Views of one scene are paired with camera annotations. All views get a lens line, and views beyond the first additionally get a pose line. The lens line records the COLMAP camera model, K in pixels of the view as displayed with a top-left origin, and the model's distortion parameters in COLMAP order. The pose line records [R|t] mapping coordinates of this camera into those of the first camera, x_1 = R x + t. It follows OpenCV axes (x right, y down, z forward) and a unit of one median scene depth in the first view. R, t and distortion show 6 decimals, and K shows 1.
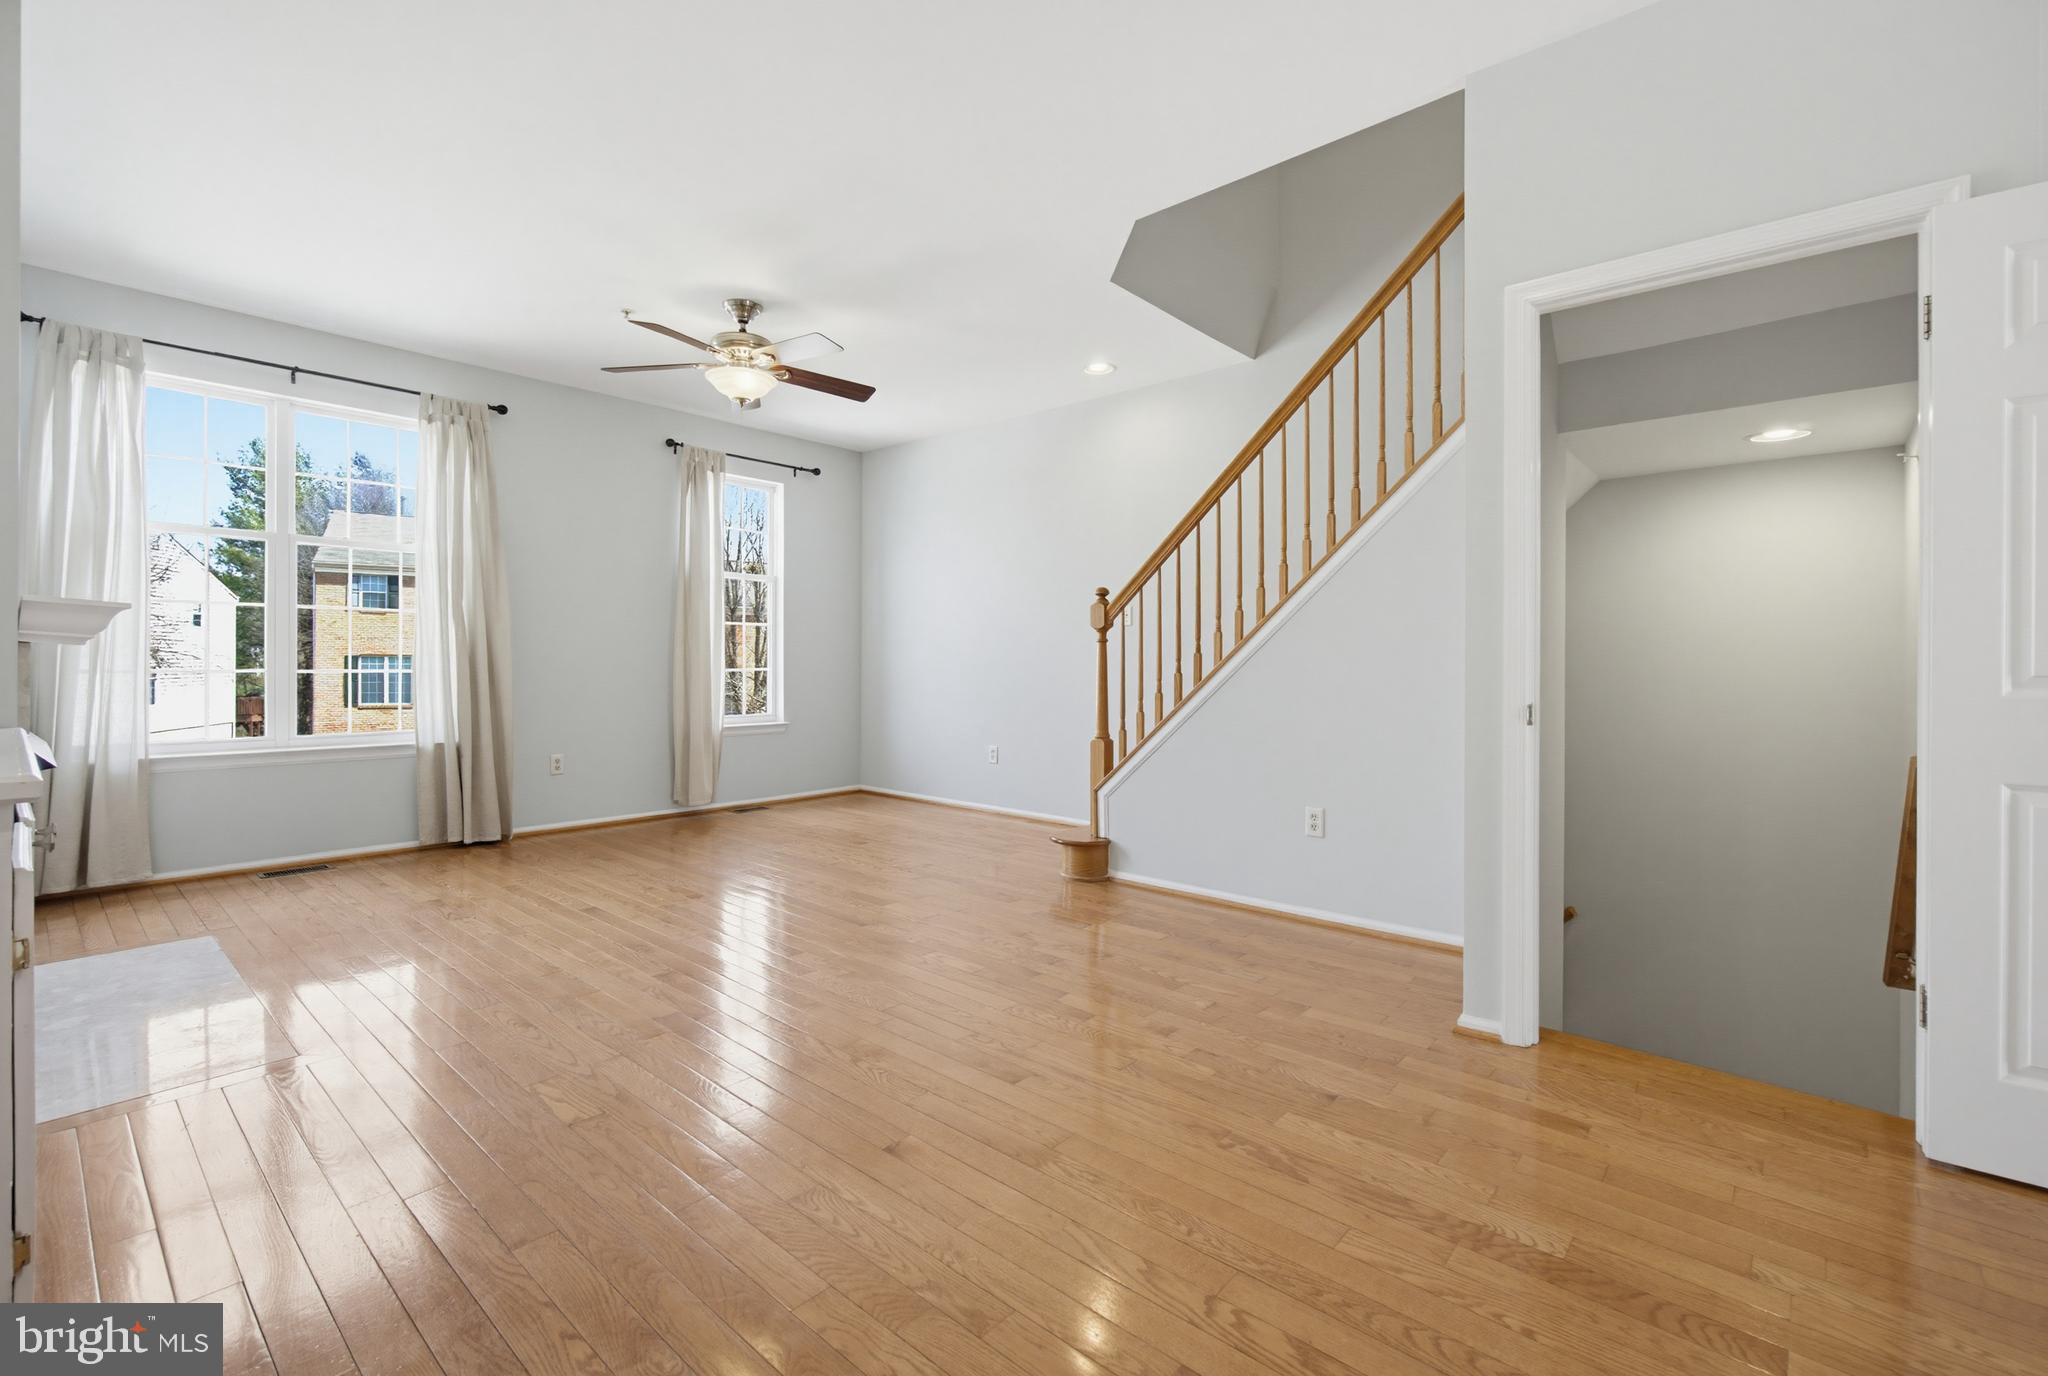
lens RADIAL K [[890.7, 0, 1023.3], [0, 890.7, 666.1], [0, 0, 1]] dist [-0.002369, -0.000273]
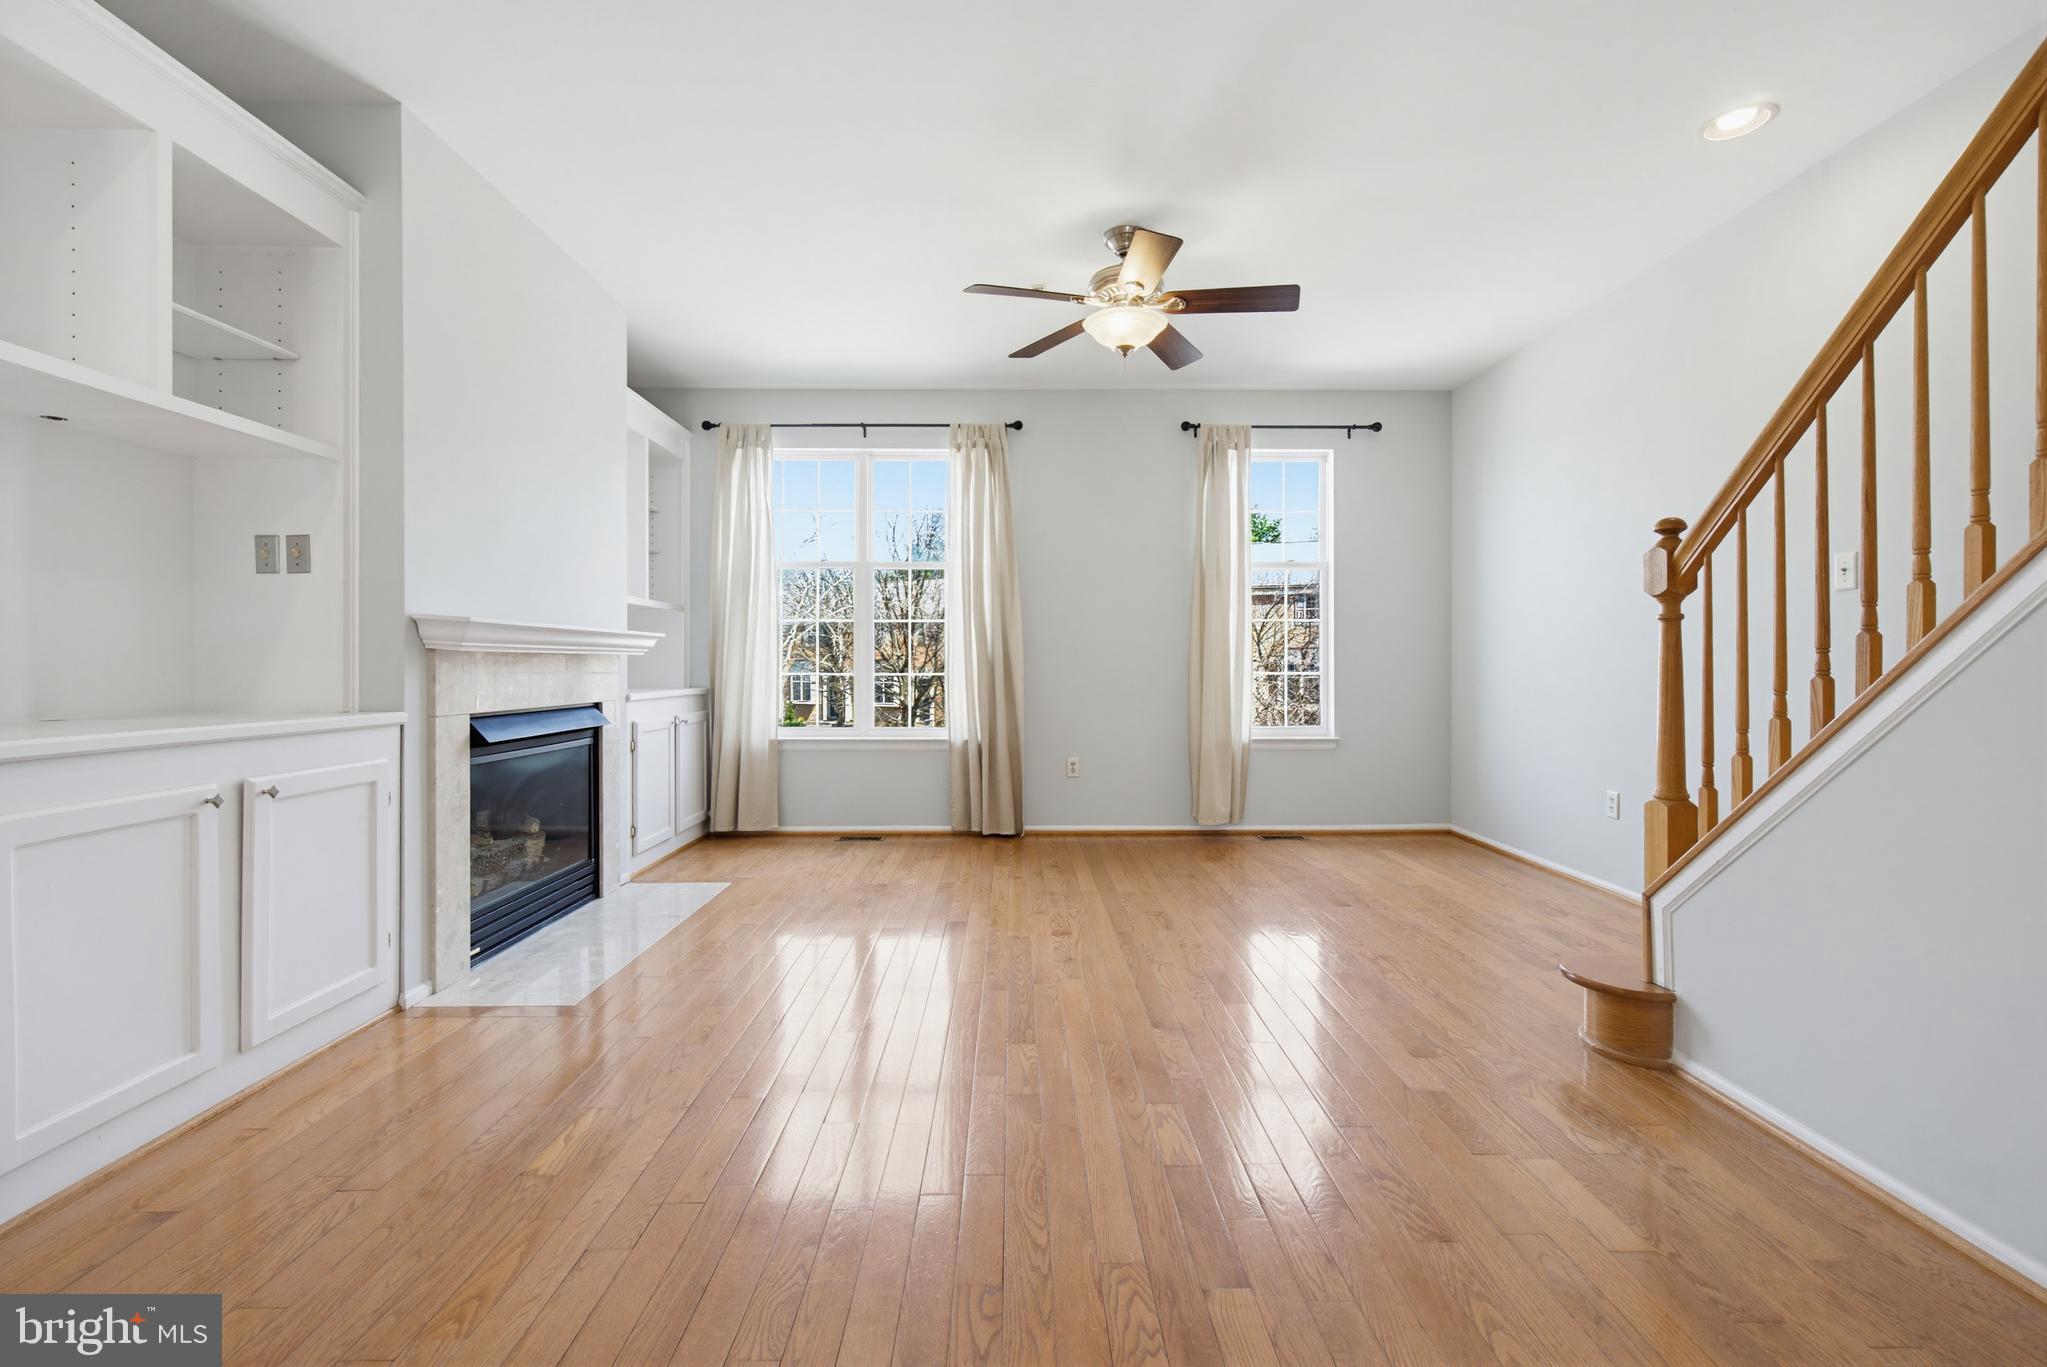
lens RADIAL K [[882.3, 0, 1019.4], [0, 882.3, 674.1], [0, 0, 1]] dist [-0.000275, 0.000055]
pose [[0.668051, 0.000518, -0.744115, 0.202182], [0.000257, 1.000000, 0.000927, 0.004532], [0.744115, -0.000811, 0.668051, 0.324853]]
